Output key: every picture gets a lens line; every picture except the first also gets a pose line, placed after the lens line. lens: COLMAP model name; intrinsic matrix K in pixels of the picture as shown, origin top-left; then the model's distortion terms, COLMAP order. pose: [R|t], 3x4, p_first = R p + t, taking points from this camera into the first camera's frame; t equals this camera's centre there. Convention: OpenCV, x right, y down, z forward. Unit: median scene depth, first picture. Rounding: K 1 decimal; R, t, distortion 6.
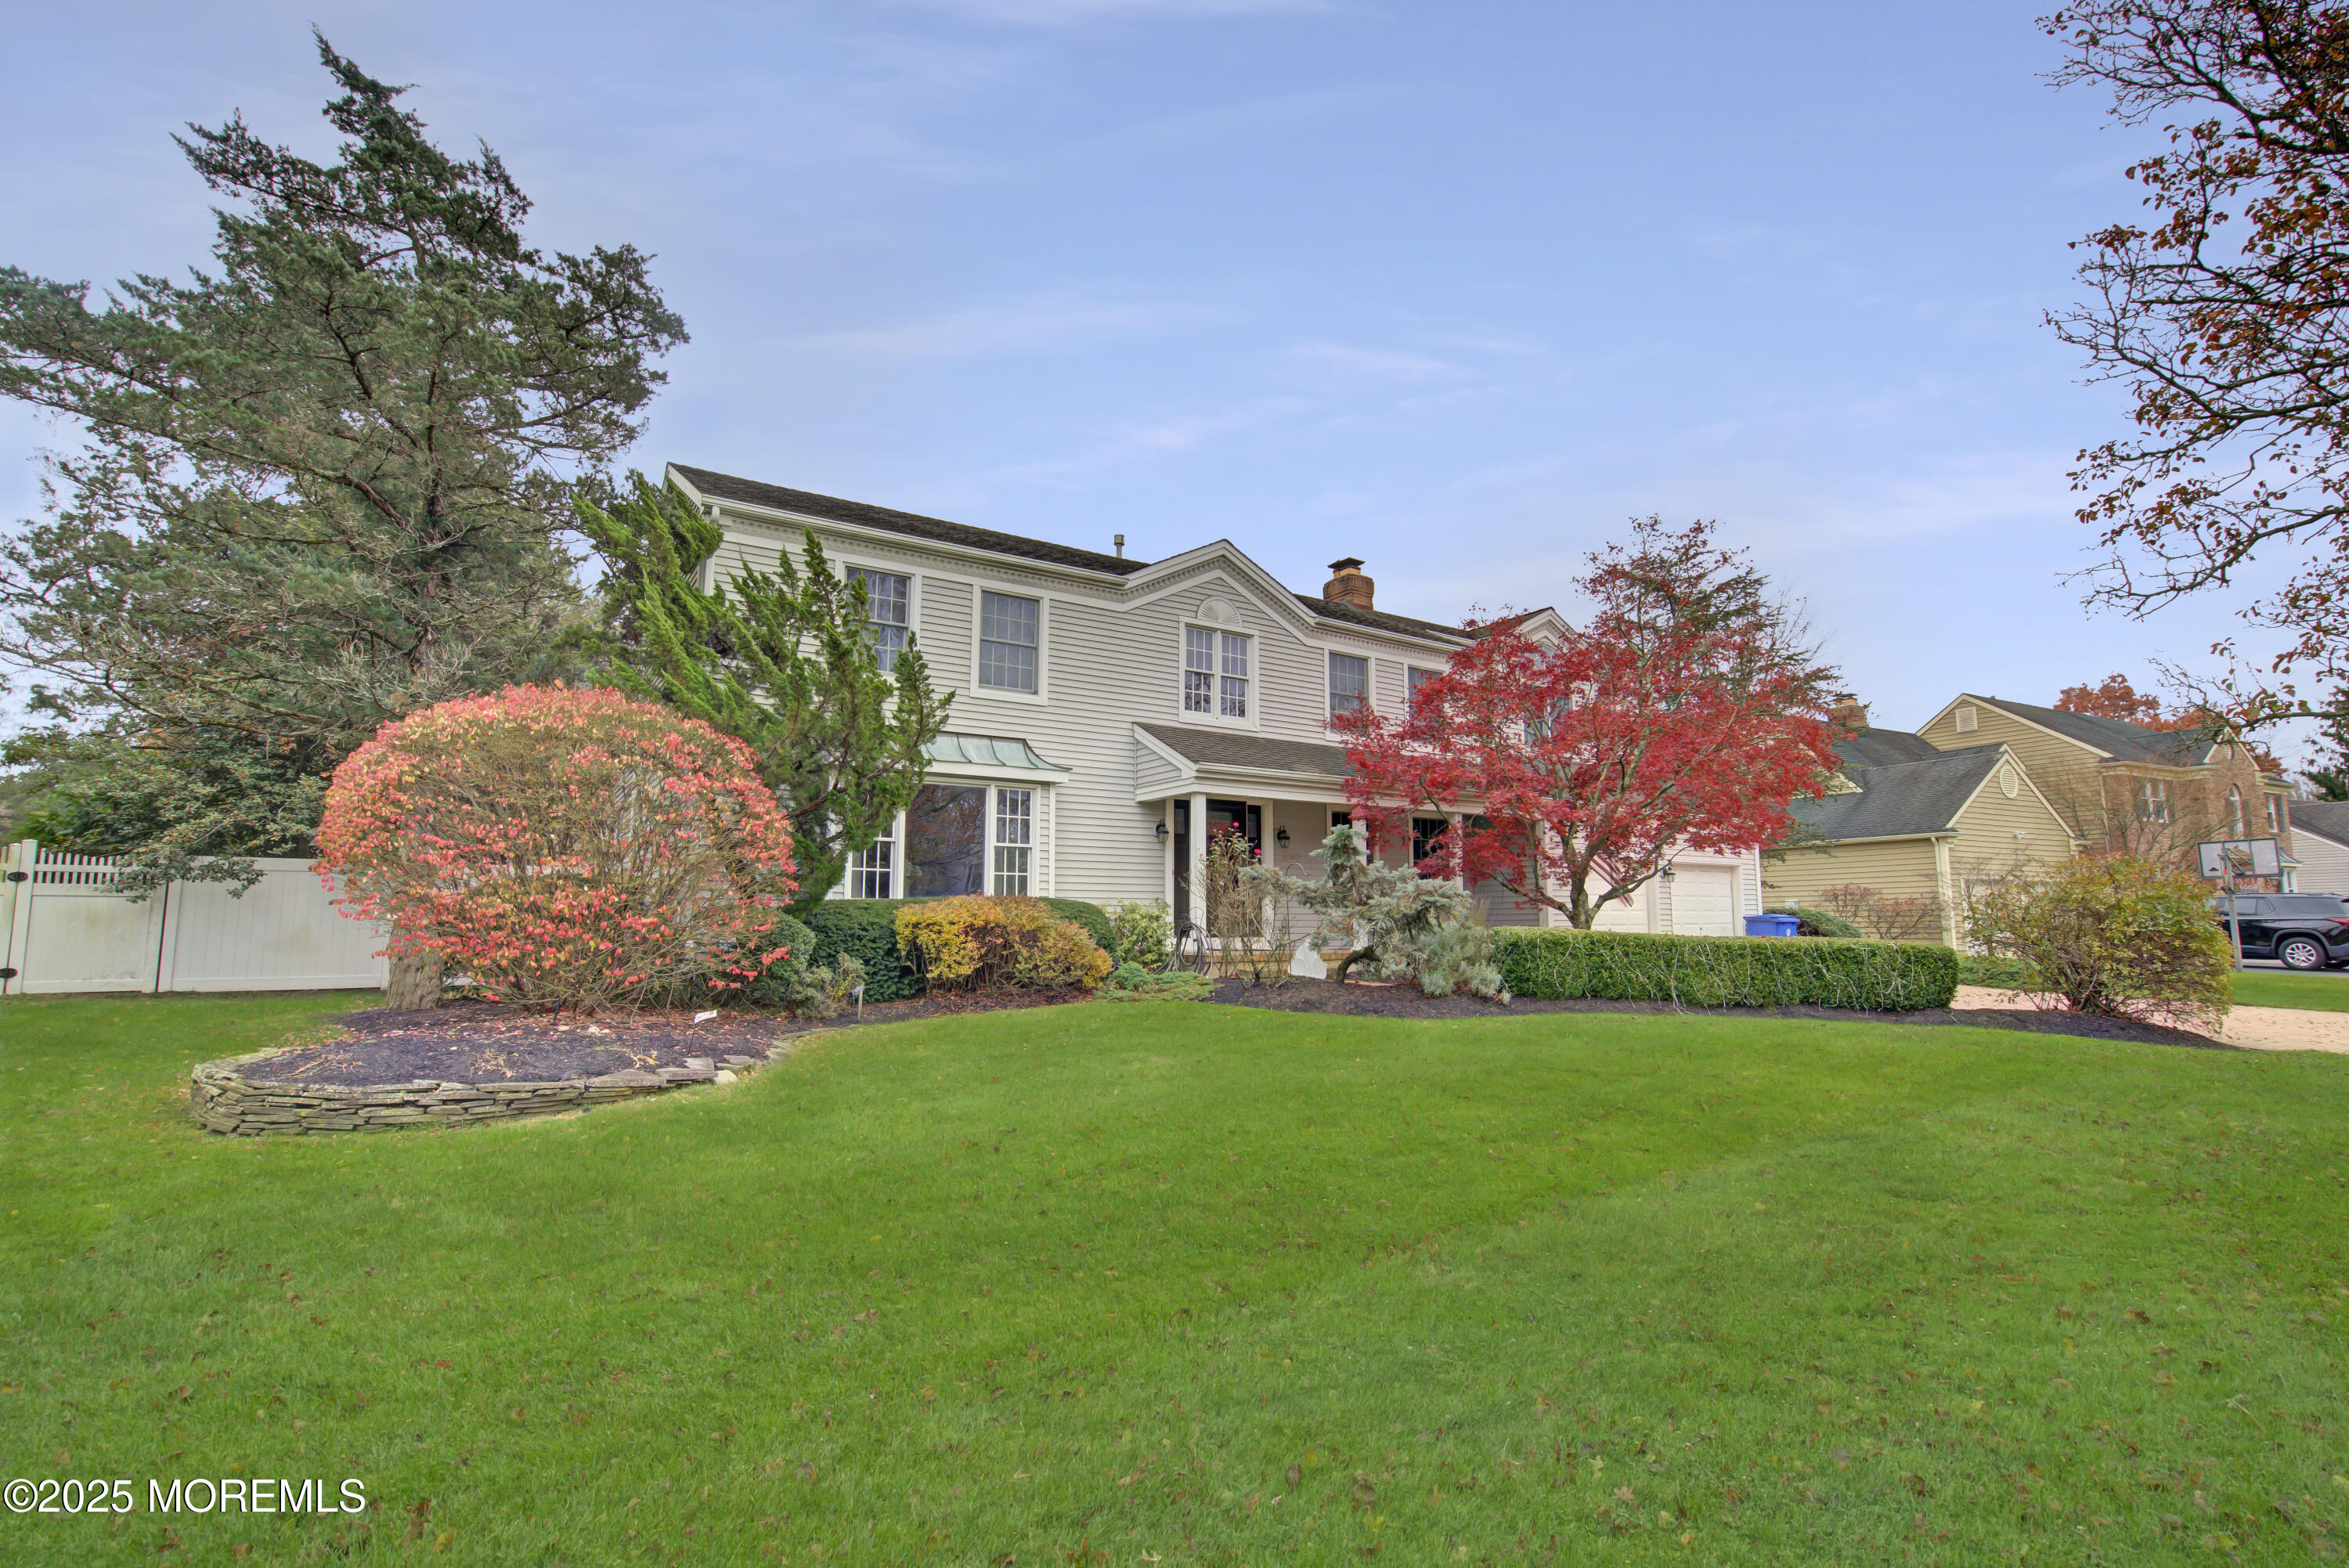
lens RADIAL K [[1080.5, 0, 1173.2], [0, 1080.5, 791.9], [0, 0, 1]] dist [-0.060205, 0.024638]
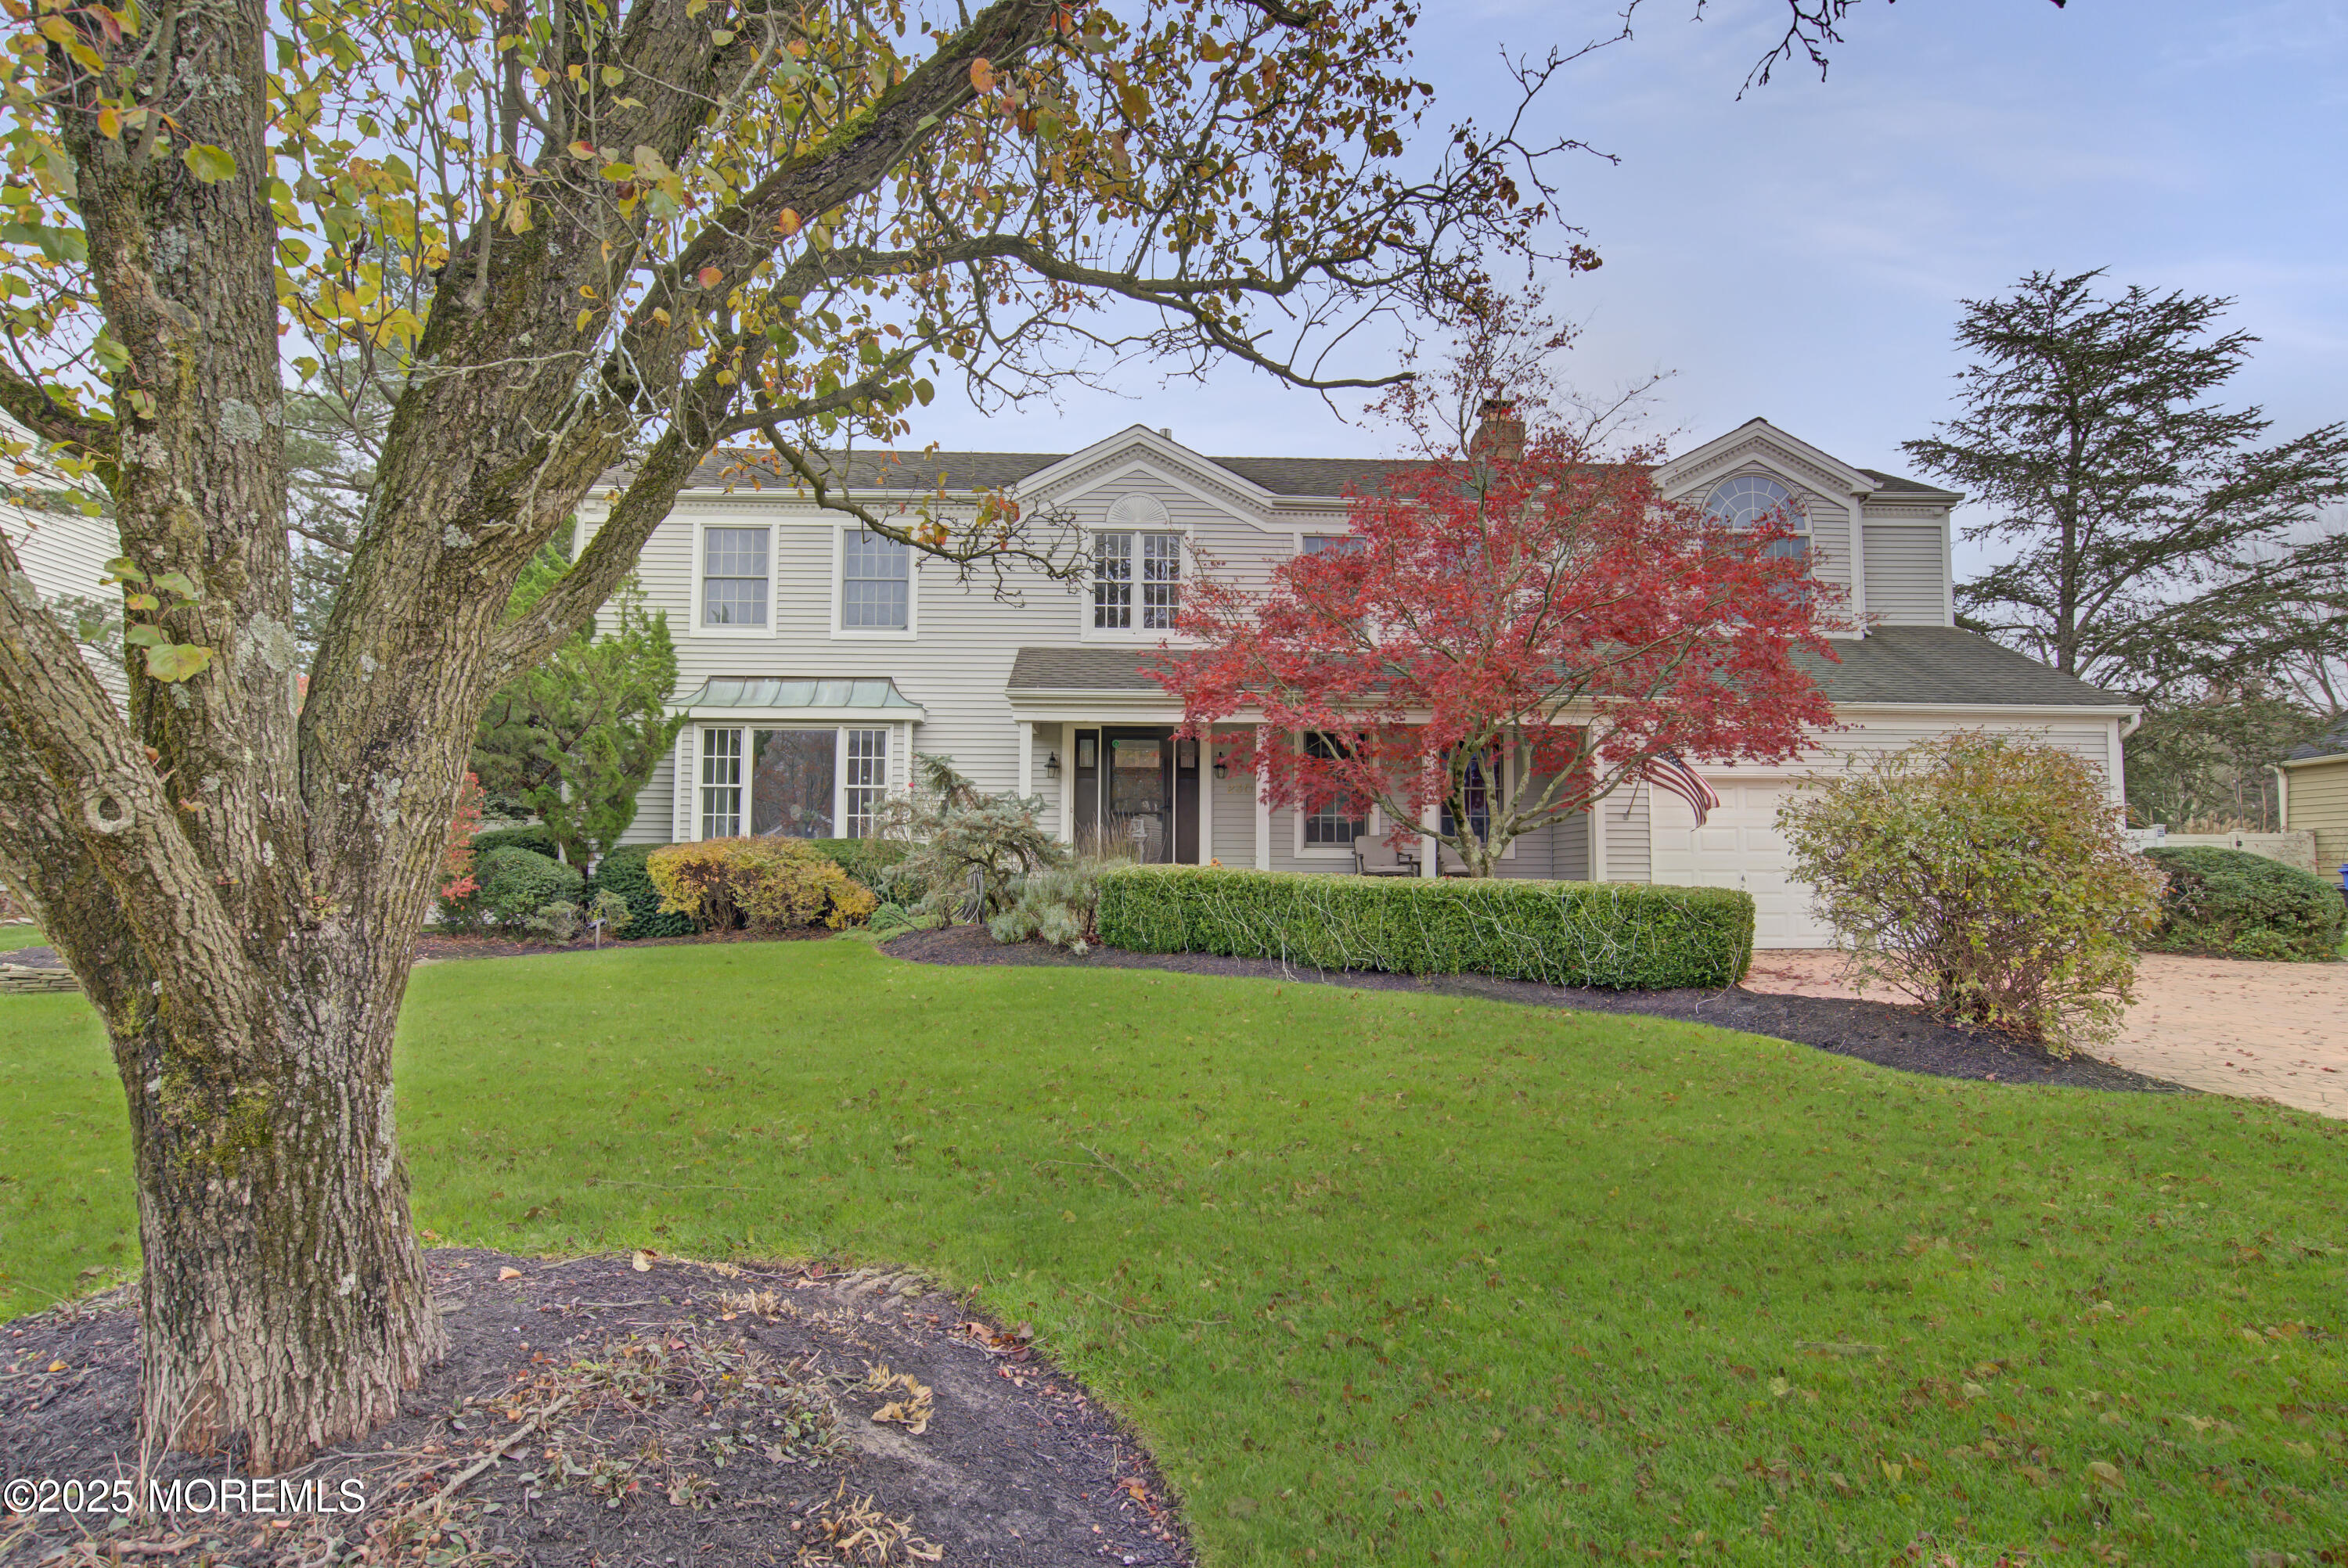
lens RADIAL K [[1273.2, 0, 1180.9], [0, 1273.2, 795.4], [0, 0, 1]] dist [-0.040009, -0.000197]
pose [[0.864288, -0.032244, -0.501963, 0.671345], [0.059445, 0.997497, 0.038278, 0.029439], [0.499473, -0.062923, 0.864041, 0.138028]]
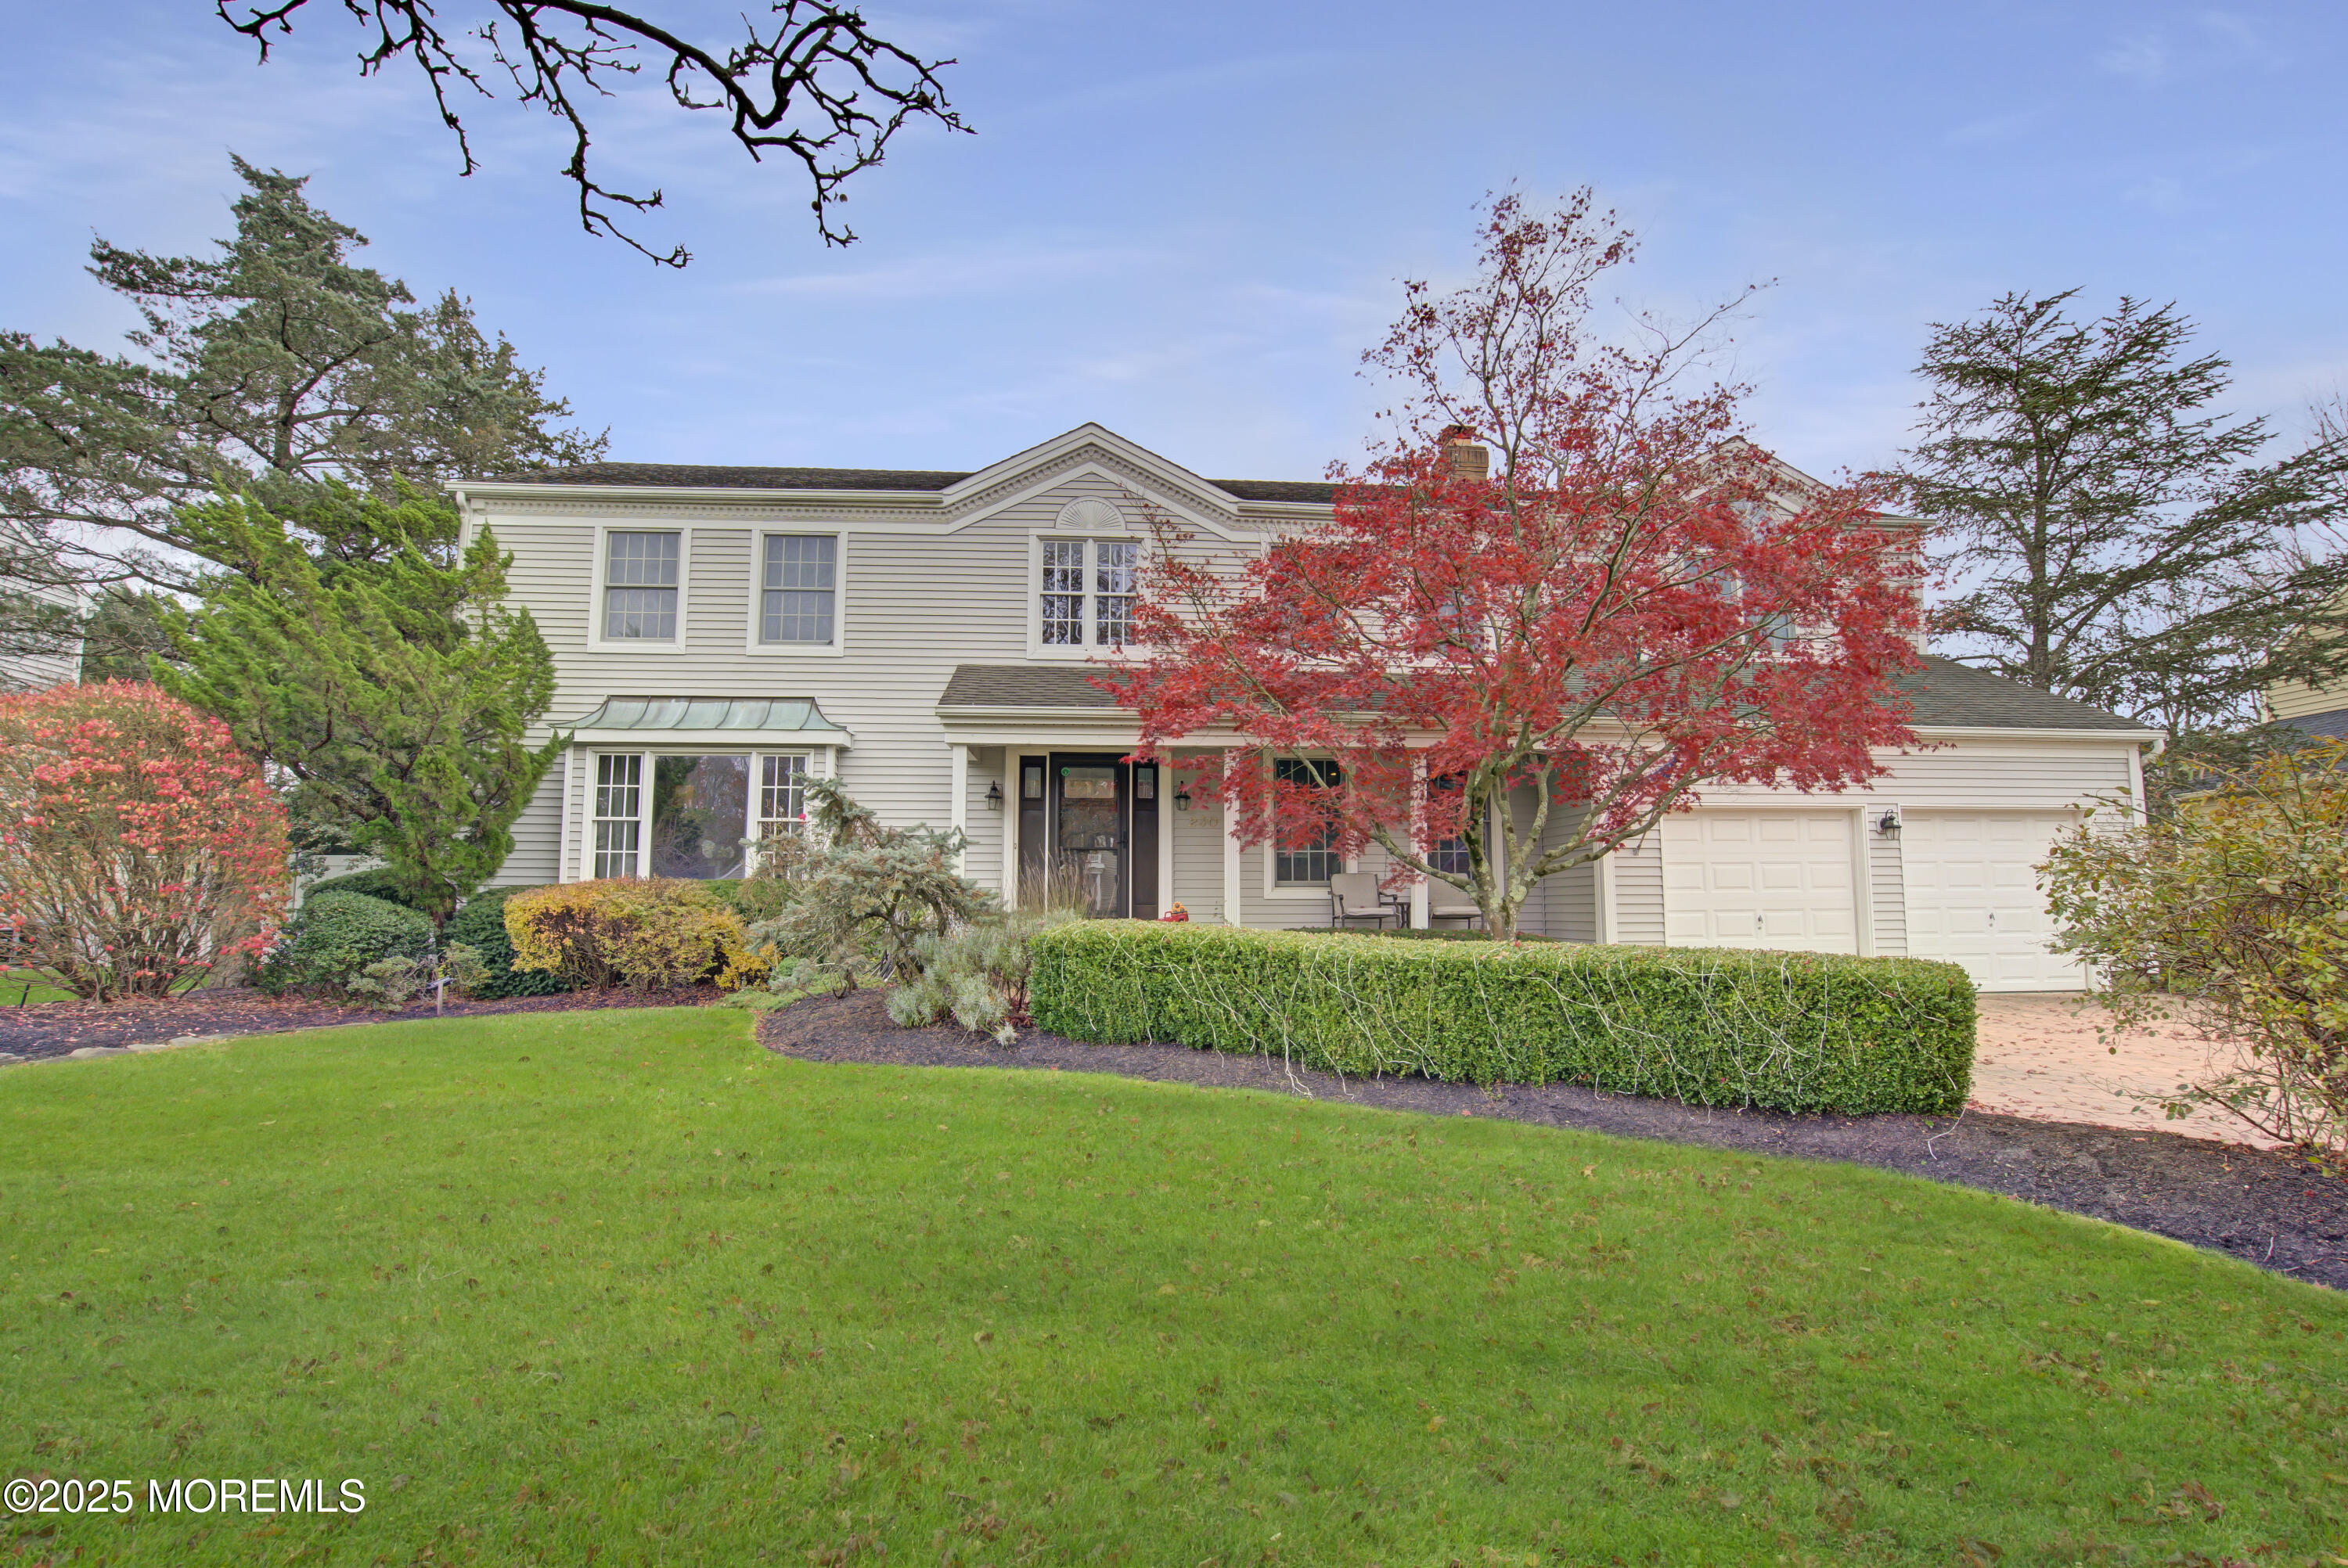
lens RADIAL K [[1080.0, 0, 1172.7], [0, 1080.0, 791.9], [0, 0, 1]] dist [-0.060205, 0.024638]
pose [[0.881718, -0.050334, -0.469084, 0.528313], [0.059866, 0.998192, 0.005417, 0.040377], [0.467964, -0.032859, 0.883137, 0.377539]]
